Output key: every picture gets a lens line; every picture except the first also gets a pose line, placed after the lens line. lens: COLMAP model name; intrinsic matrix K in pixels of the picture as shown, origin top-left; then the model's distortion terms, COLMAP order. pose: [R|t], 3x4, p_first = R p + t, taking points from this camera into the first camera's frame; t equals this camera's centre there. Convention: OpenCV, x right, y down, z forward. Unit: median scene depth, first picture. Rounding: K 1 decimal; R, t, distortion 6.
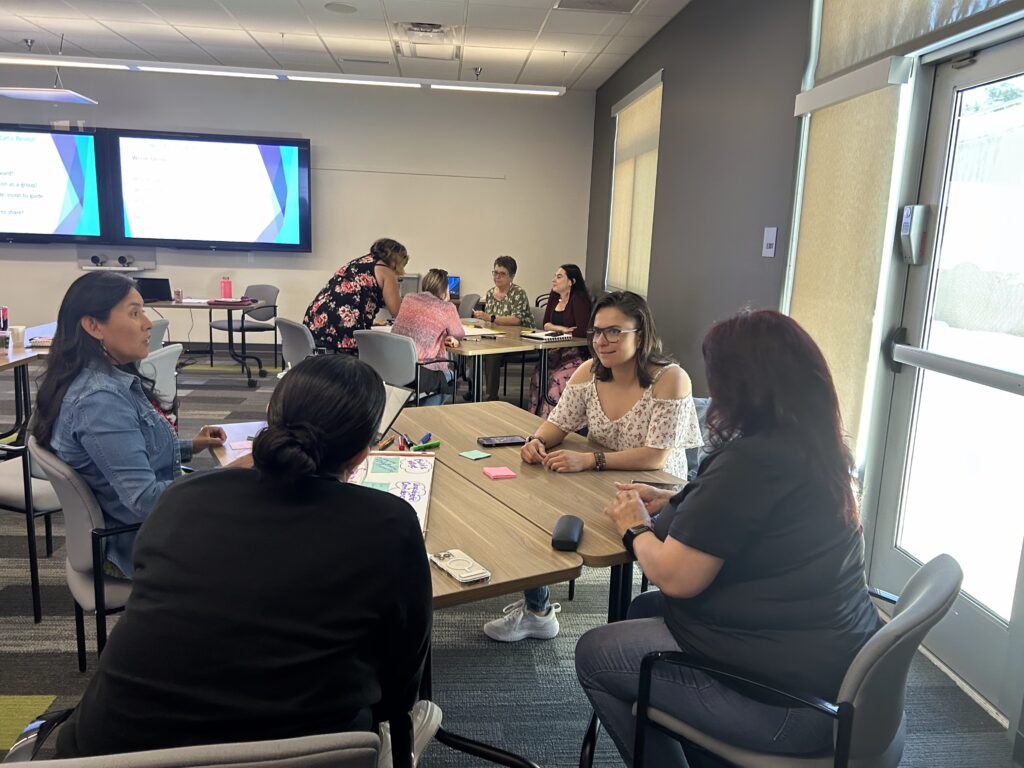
lens RADIAL K [[774.6, 0, 512.0], [0, 774.6, 384.0], [0, 0, 1]] dist [-0.000953, -0.000494]
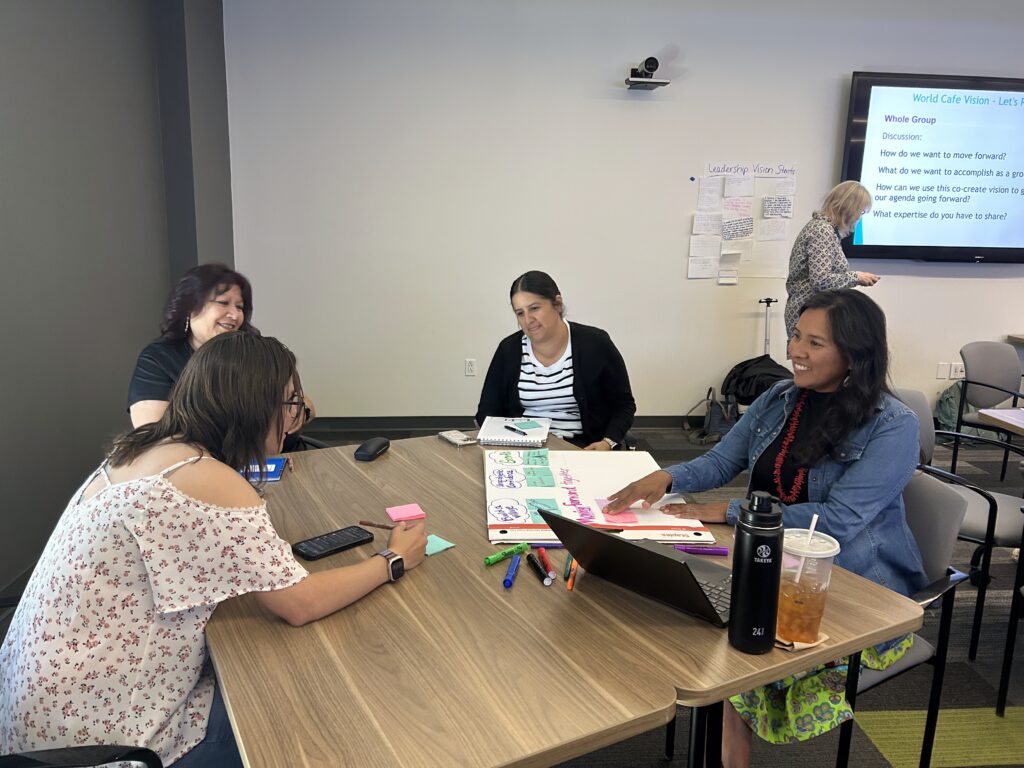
lens RADIAL K [[774.6, 0, 512.0], [0, 774.6, 384.0], [0, 0, 1]] dist [-0.000953, -0.000494]
pose [[-0.998406, -0.056446, 0.000232, -0.130855], [-0.052543, 0.930849, 0.361608, -0.332971], [-0.020627, 0.361019, -0.932330, 1.844352]]
